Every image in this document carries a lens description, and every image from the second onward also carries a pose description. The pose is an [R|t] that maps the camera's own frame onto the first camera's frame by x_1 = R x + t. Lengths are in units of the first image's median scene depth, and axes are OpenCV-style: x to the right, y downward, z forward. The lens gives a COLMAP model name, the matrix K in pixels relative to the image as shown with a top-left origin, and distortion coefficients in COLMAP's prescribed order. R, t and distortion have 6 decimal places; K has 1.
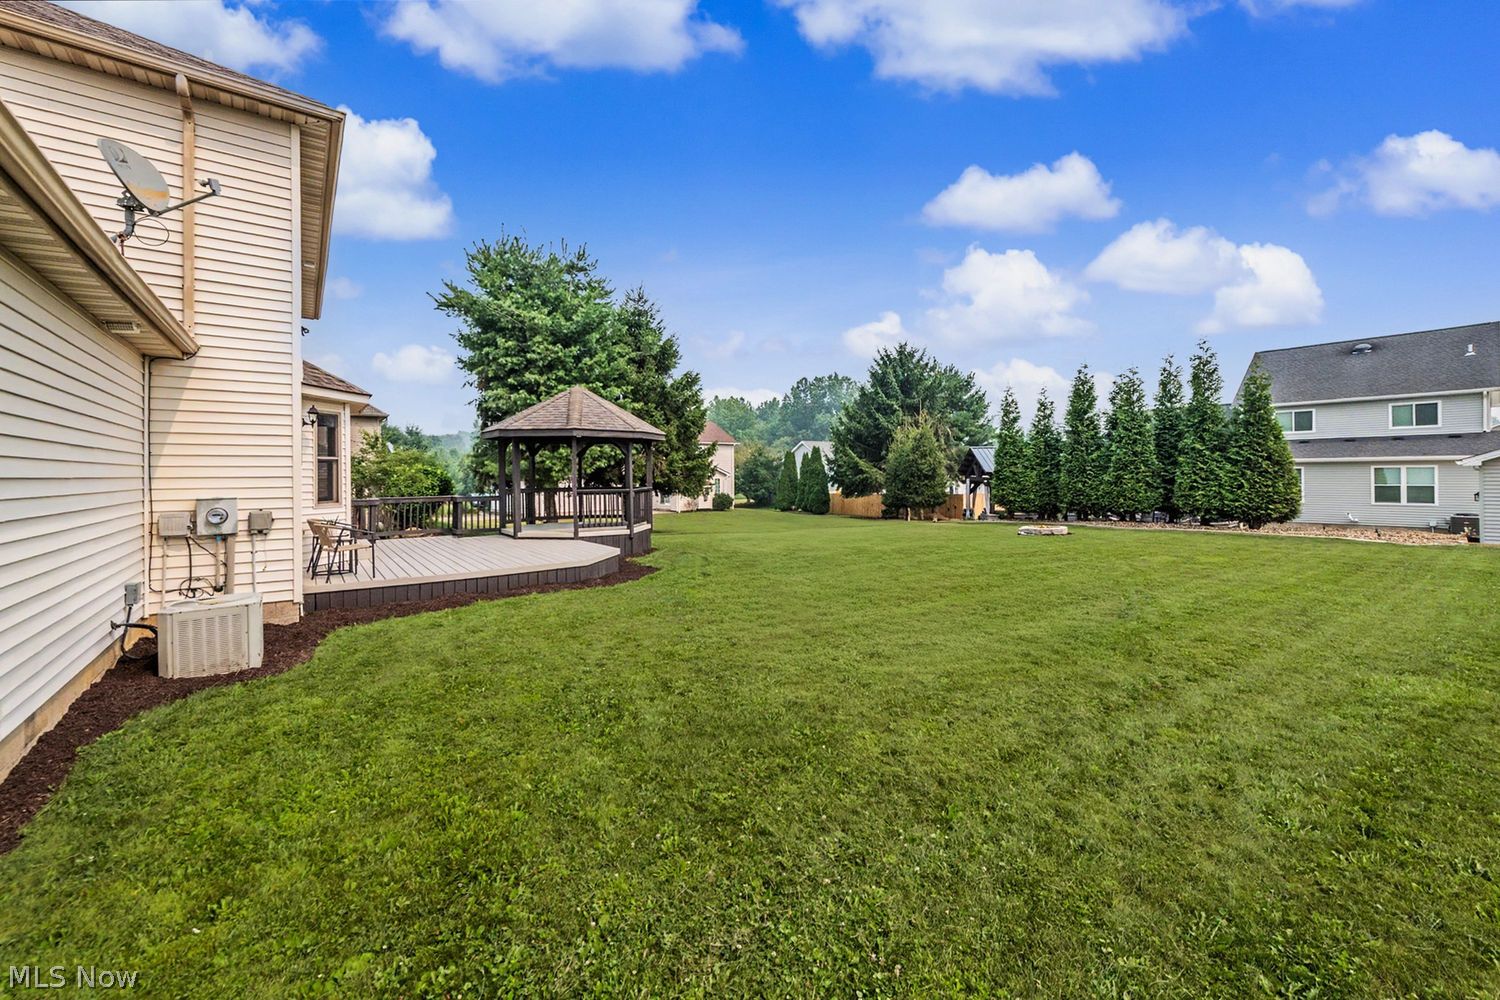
lens RADIAL K [[598.2, 0, 758.7], [0, 598.2, 473.7], [0, 0, 1]] dist [-0.000917, 0.000162]
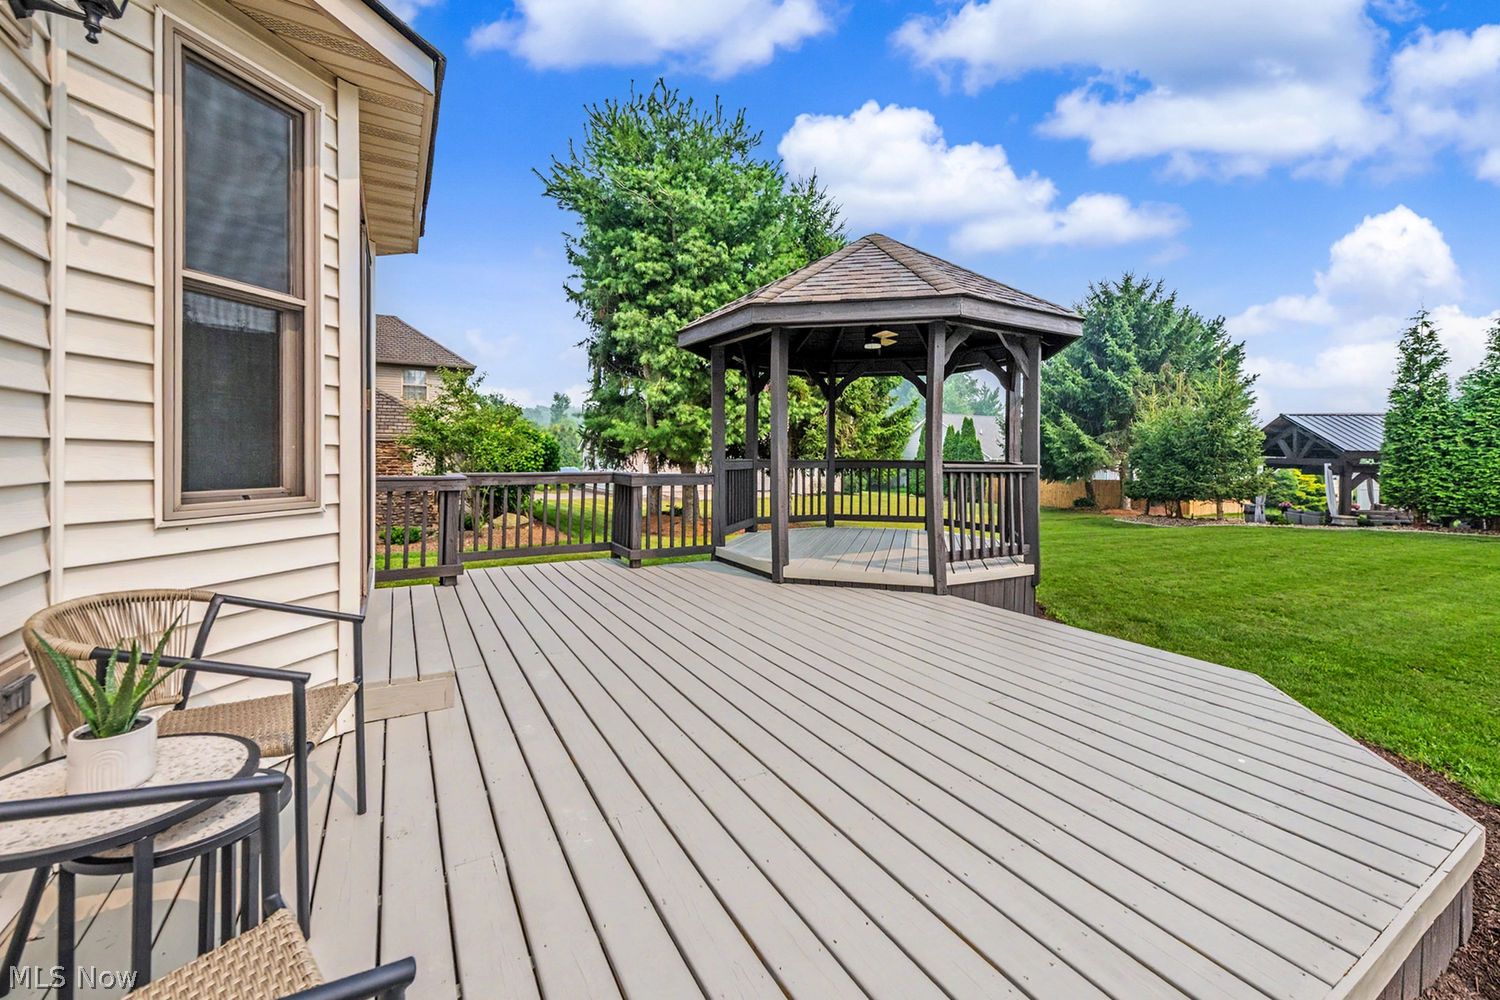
lens RADIAL K [[605.4, 0, 743.8], [0, 605.4, 463.6], [0, 0, 1]] dist [0.000235, 0.000067]
pose [[0.991178, 0.019261, -0.131127, -0.221073], [-0.016924, 0.999678, 0.018911, 0.012689], [0.131449, -0.016525, 0.991185, 0.346484]]
